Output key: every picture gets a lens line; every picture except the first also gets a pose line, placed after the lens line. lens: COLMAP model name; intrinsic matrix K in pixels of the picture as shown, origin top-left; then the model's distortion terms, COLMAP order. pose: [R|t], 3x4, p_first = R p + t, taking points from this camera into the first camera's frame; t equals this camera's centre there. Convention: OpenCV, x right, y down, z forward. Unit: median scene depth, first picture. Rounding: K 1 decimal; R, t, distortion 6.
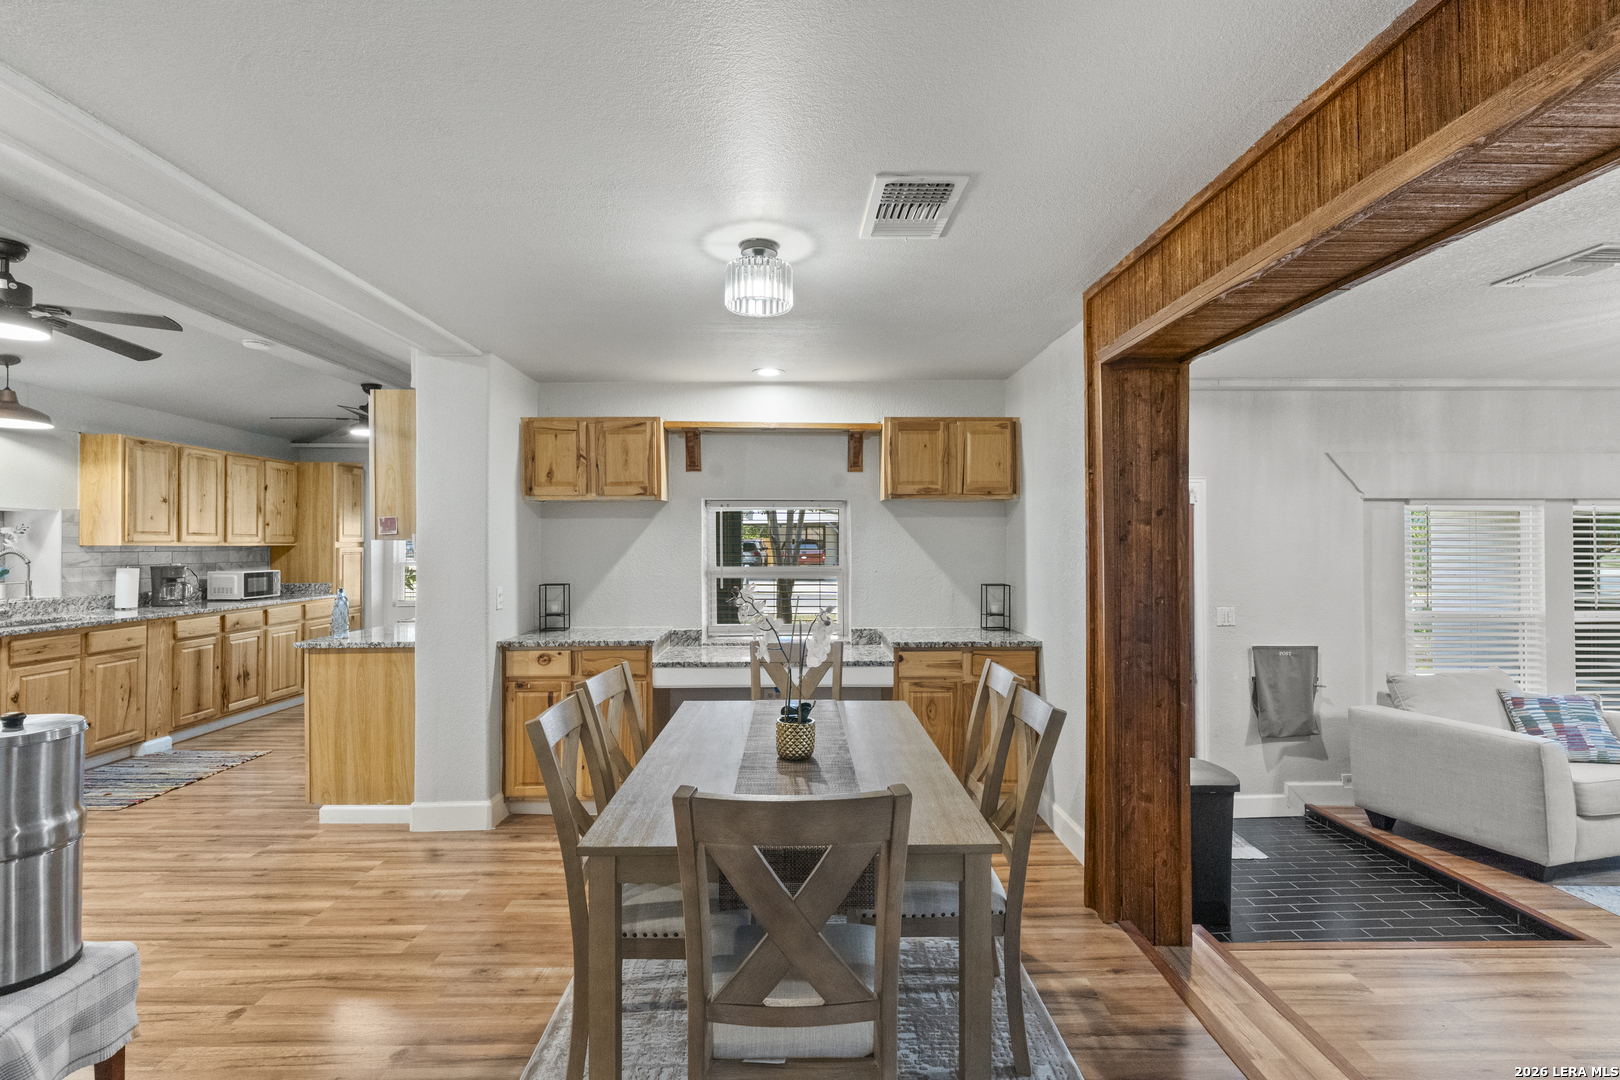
lens RADIAL K [[767.4, 0, 814.6], [0, 767.4, 543.3], [0, 0, 1]] dist [0.000400, -0.000378]
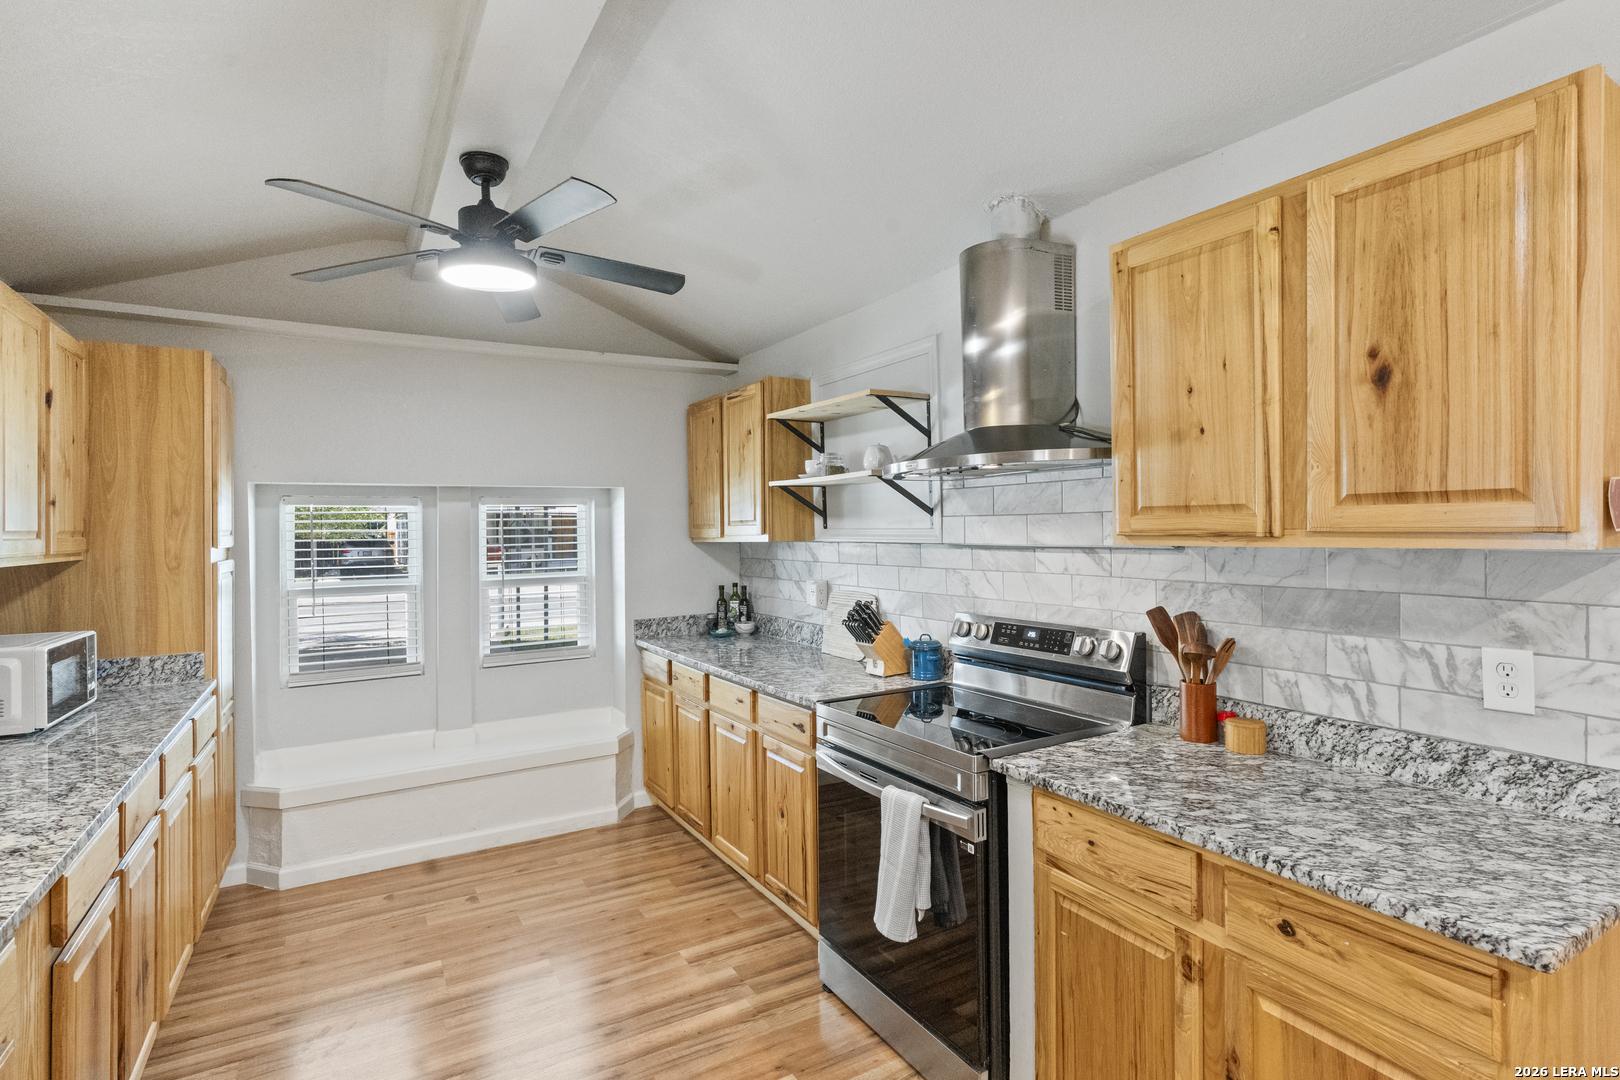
lens RADIAL K [[786.6, 0, 814.1], [0, 786.6, 535.3], [0, 0, 1]] dist [0.001070, -0.000005]
pose [[0.867115, -0.011179, 0.497983, -0.709919], [0.009576, 0.999937, 0.005772, -0.010524], [-0.498016, -0.000236, 0.867168, 0.618903]]
